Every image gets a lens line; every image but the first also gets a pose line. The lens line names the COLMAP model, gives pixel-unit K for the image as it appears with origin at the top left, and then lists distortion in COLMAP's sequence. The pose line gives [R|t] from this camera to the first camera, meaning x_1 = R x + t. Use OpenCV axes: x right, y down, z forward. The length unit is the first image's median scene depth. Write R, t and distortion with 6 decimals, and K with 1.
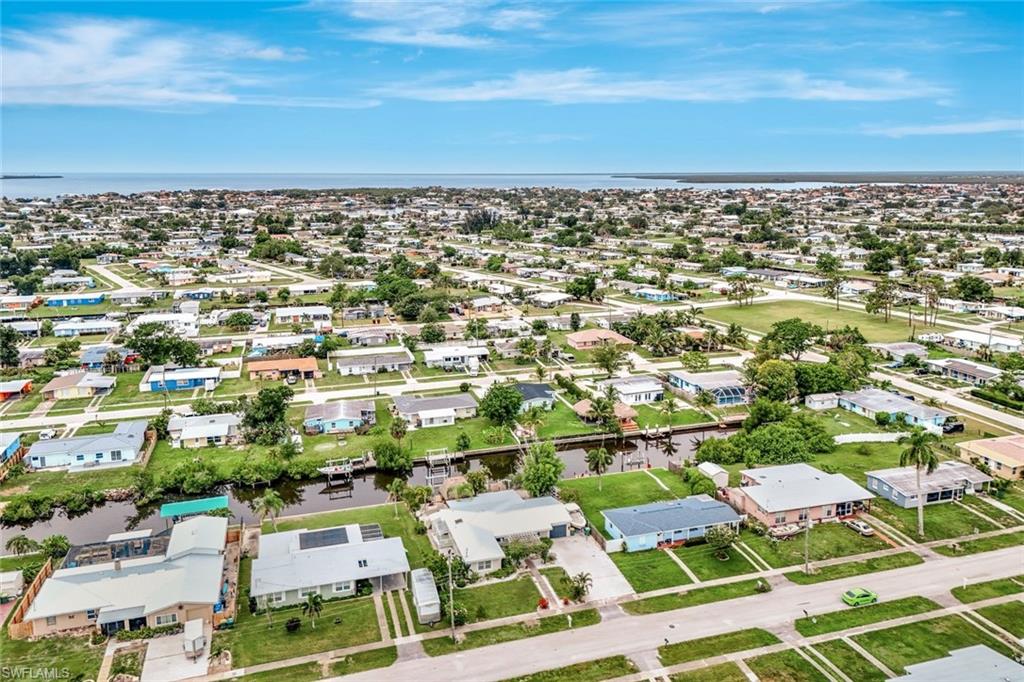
lens RADIAL K [[749.6, 0, 510.1], [0, 749.6, 317.6], [0, 0, 1]] dist [0.095287, -0.104576]
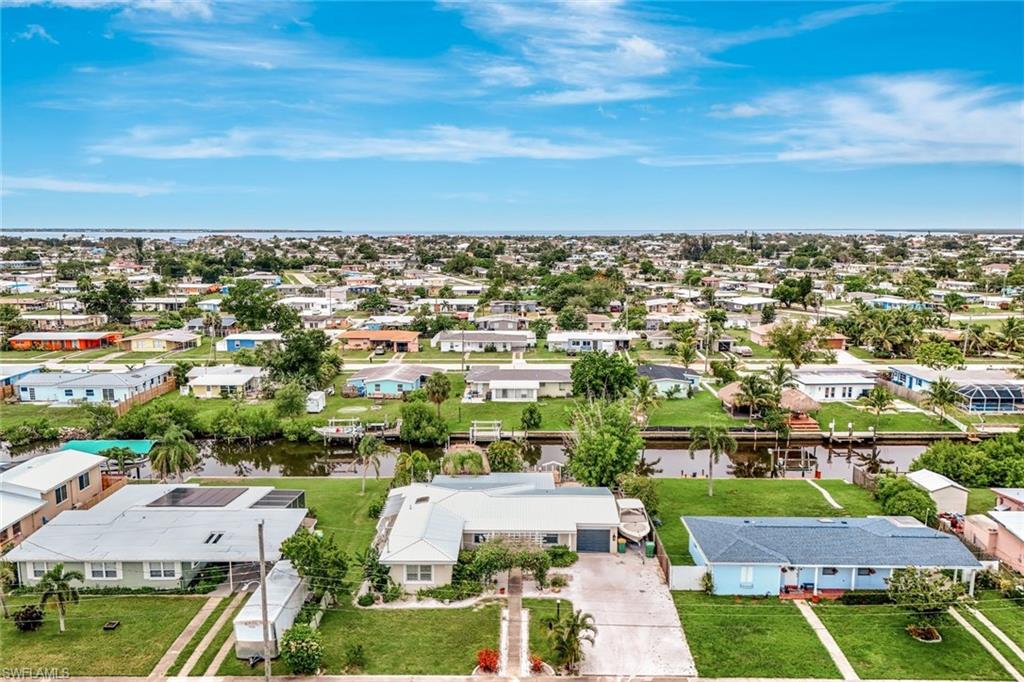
lens RADIAL K [[754.8, 0, 512.0], [0, 754.8, 341.0], [0, 0, 1]] dist [0.087261, -0.086690]
pose [[0.952405, 0.048468, -0.300959, 0.122462], [-0.062244, 0.997399, -0.036349, 0.120476], [0.298415, 0.053351, 0.952944, 0.334657]]
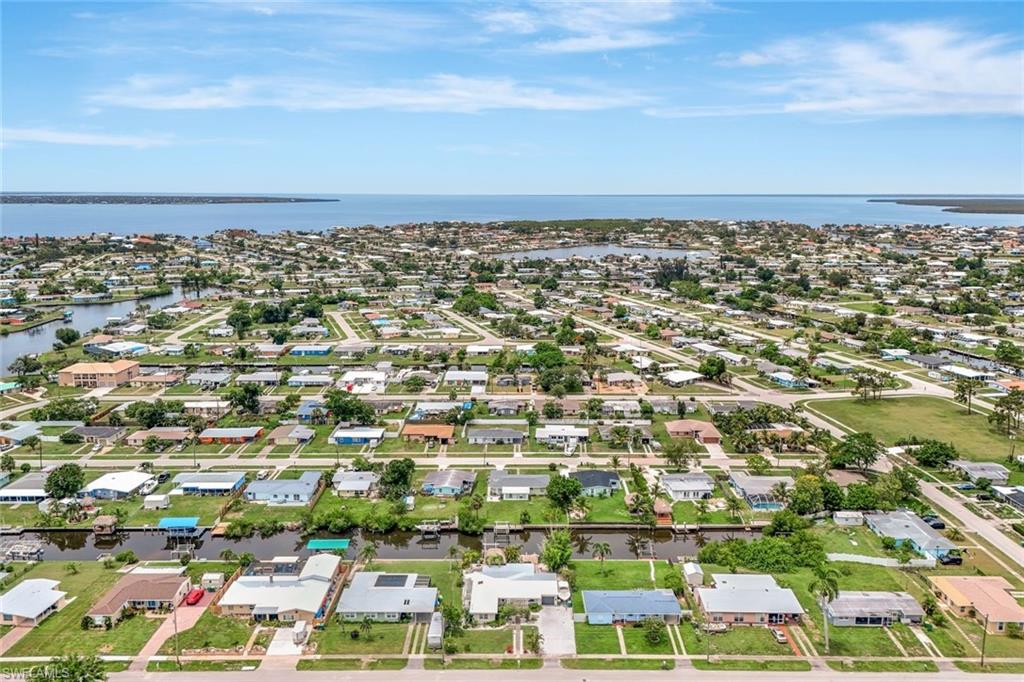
lens RADIAL K [[754.8, 0, 512.0], [0, 754.8, 341.0], [0, 0, 1]] dist [0.087261, -0.086690]
pose [[0.953675, 0.060876, -0.294616, 0.287609], [-0.059671, 0.998132, 0.013087, -0.158998], [0.294862, 0.005099, 0.955526, -0.281846]]
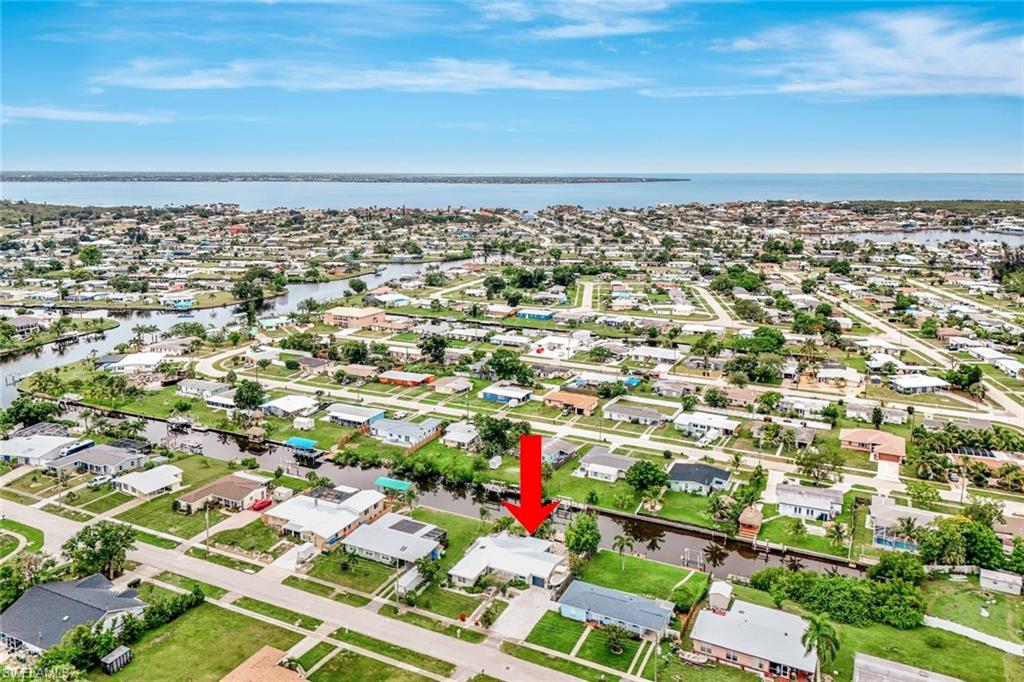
lens RADIAL K [[749.6, 0, 510.1], [0, 749.6, 317.6], [0, 0, 1]] dist [0.095287, -0.104576]
pose [[0.720828, 0.136548, -0.679530, 0.637291], [-0.135985, 0.989209, 0.054527, -0.175301], [0.679643, 0.053101, 0.731618, -0.017120]]
